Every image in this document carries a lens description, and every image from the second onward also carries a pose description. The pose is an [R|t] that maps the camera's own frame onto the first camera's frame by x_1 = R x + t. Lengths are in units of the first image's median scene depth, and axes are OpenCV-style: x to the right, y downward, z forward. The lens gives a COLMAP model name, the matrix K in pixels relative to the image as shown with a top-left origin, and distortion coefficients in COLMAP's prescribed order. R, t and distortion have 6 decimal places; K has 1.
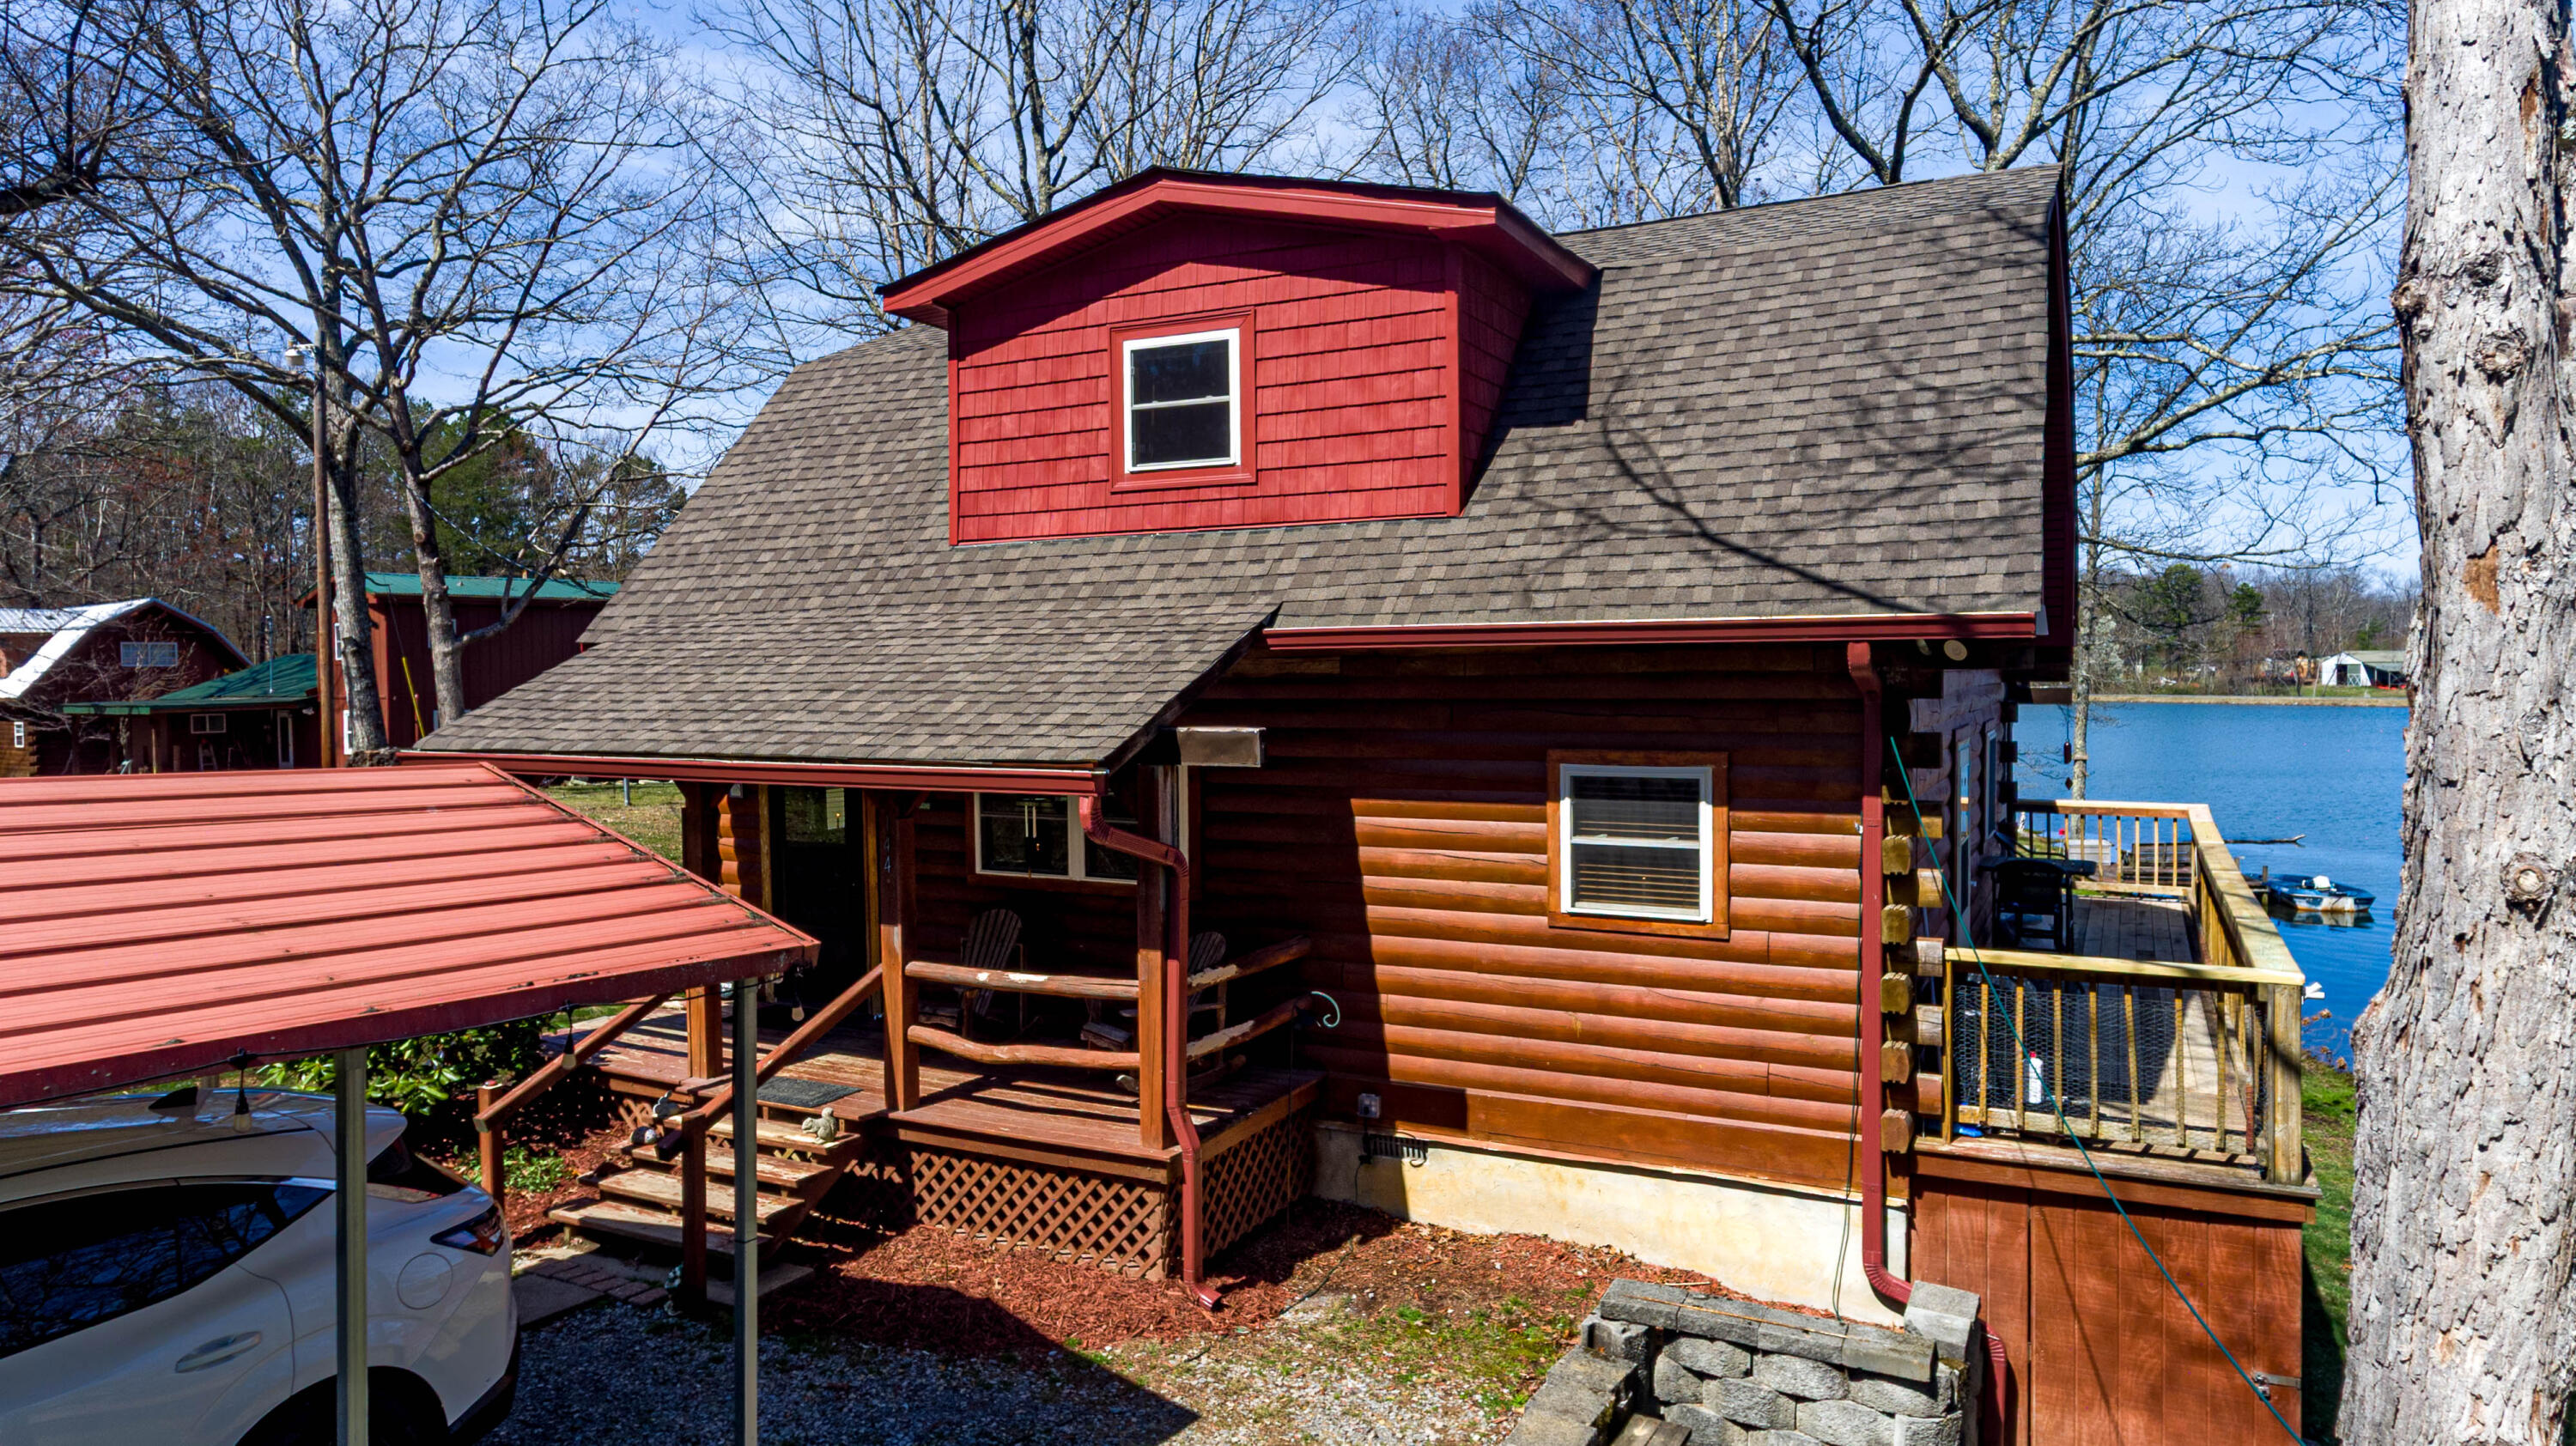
lens RADIAL K [[1606.5, 0, 1254.9], [0, 1606.5, 721.6], [0, 0, 1]] dist [0.000864, 0.004058]
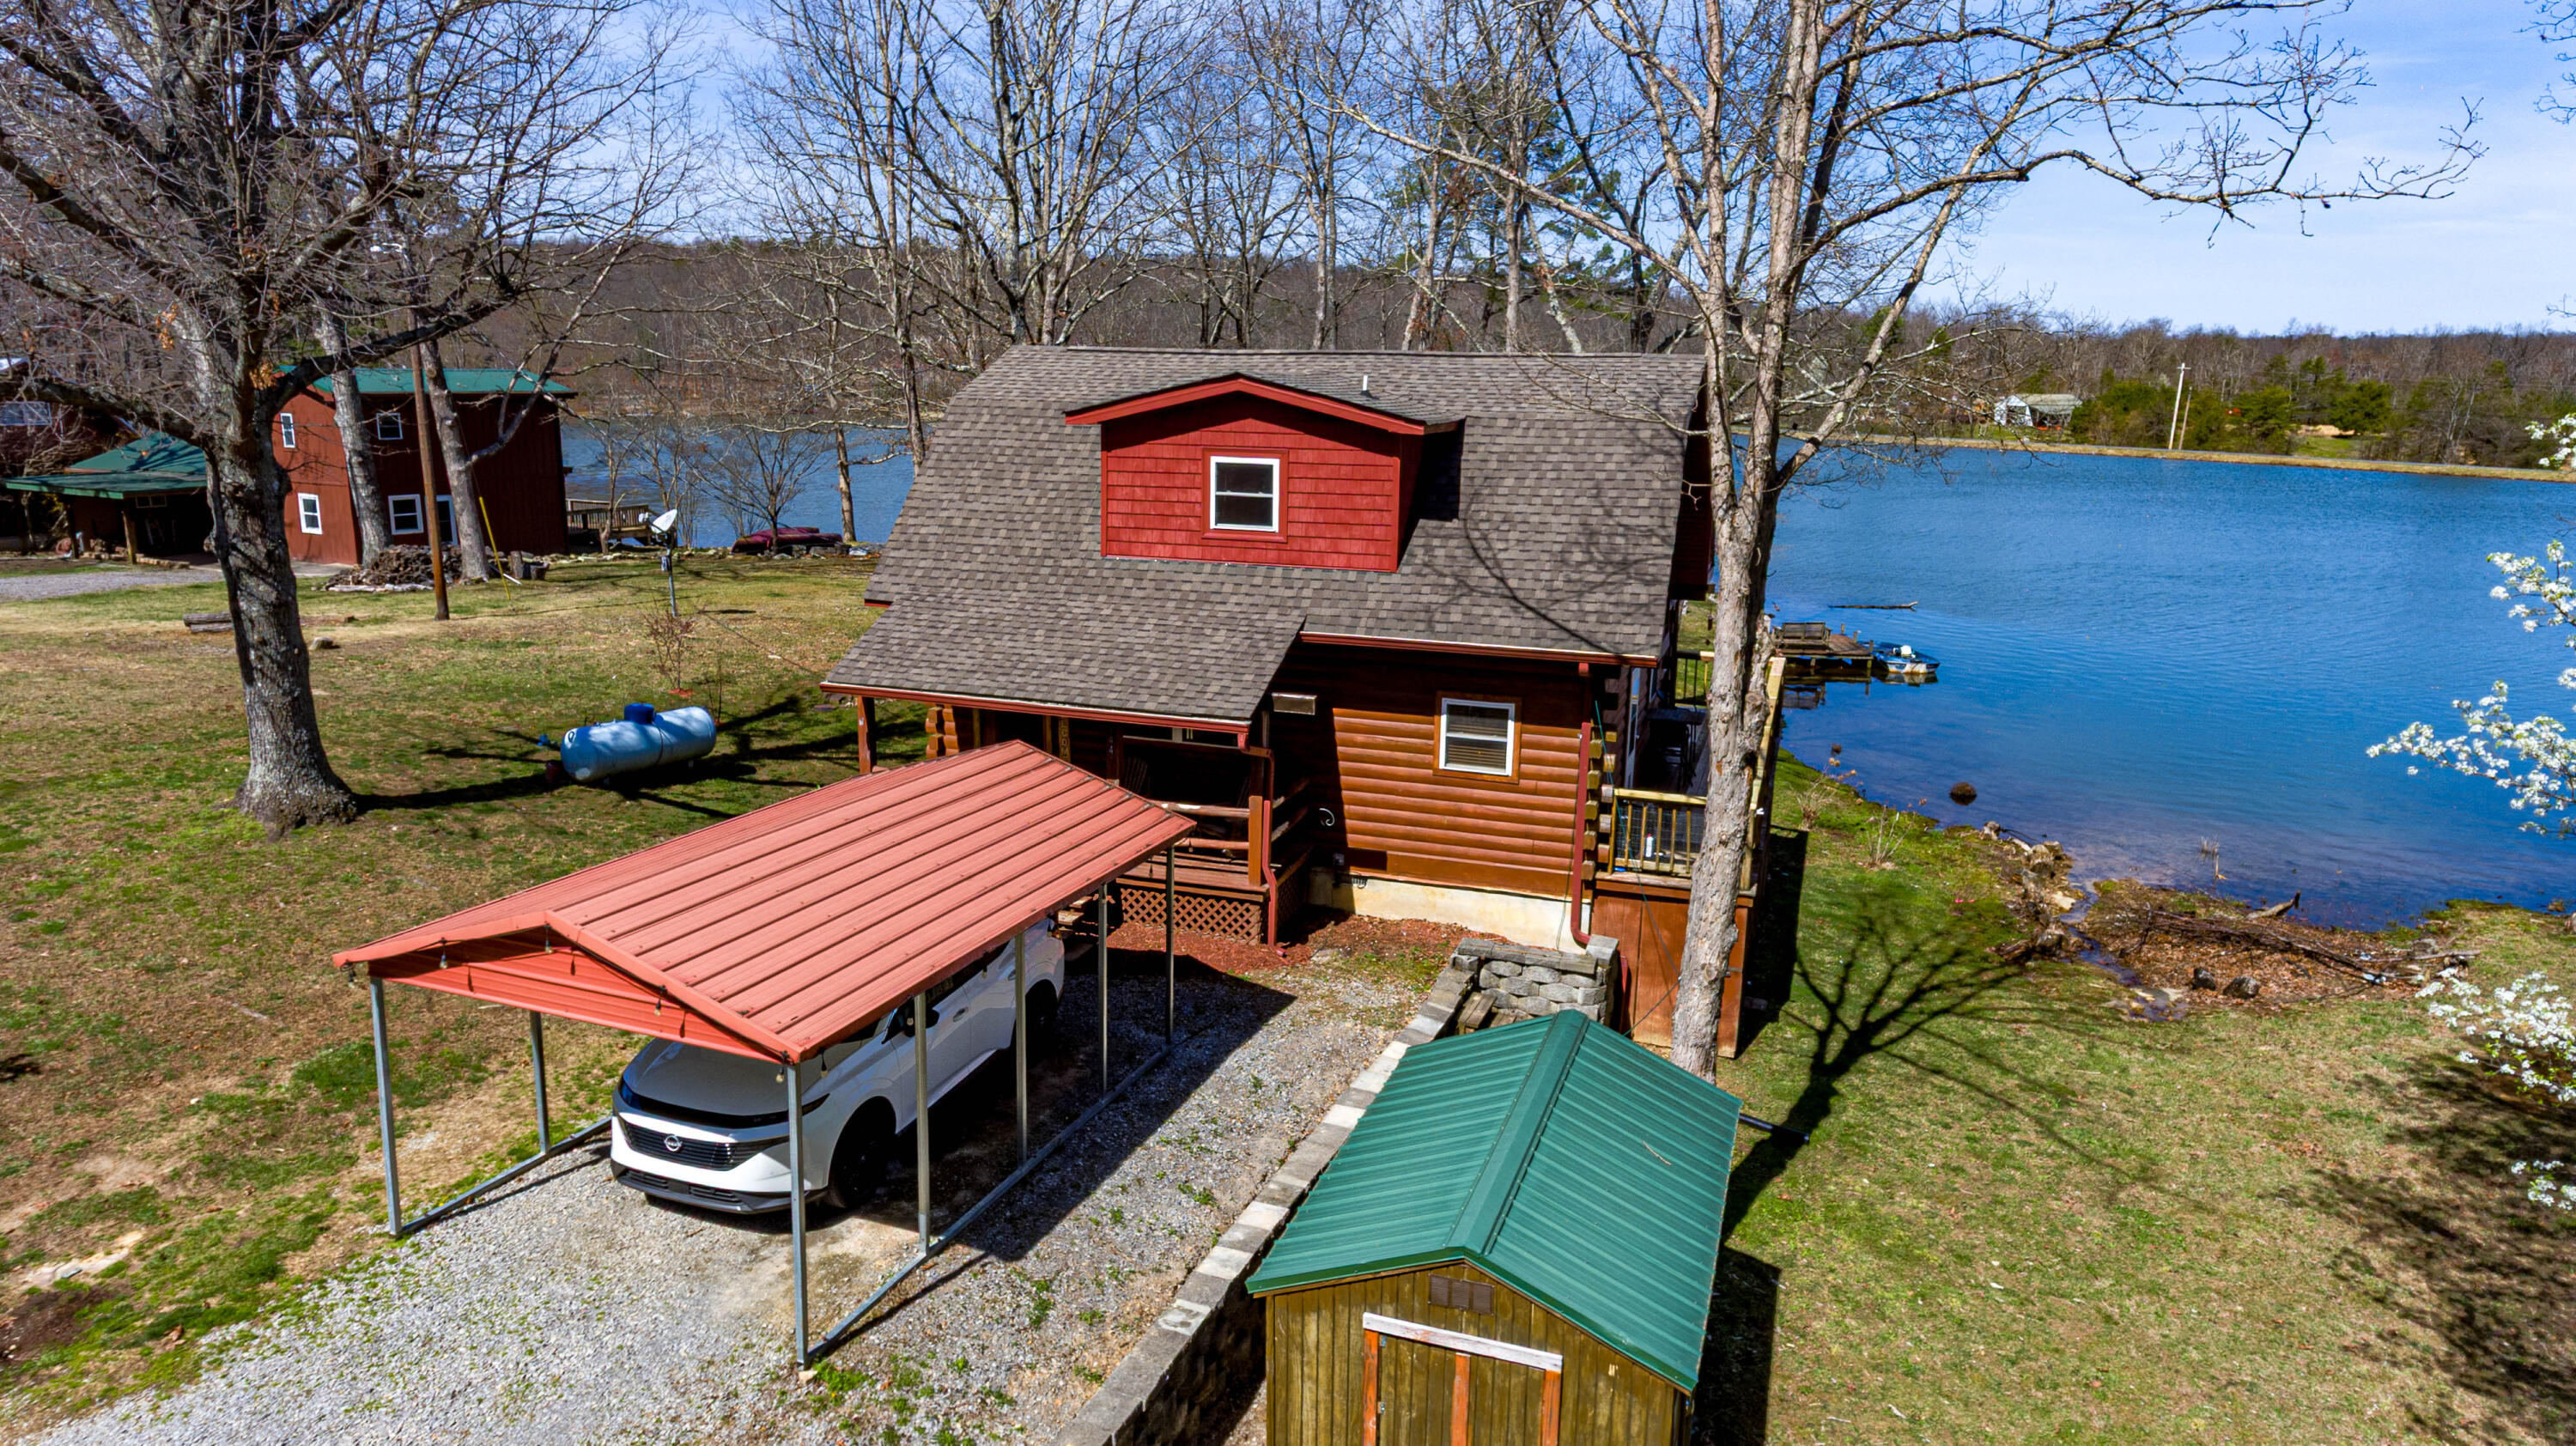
lens RADIAL K [[1606.5, 0, 1247.9], [0, 1606.5, 717.6], [0, 0, 1]] dist [0.000864, 0.004058]
pose [[0.989161, -0.010350, 0.146472, -0.355934], [-0.017143, 0.982551, 0.185200, -0.325121], [-0.145833, -0.185704, 0.971724, -0.960486]]
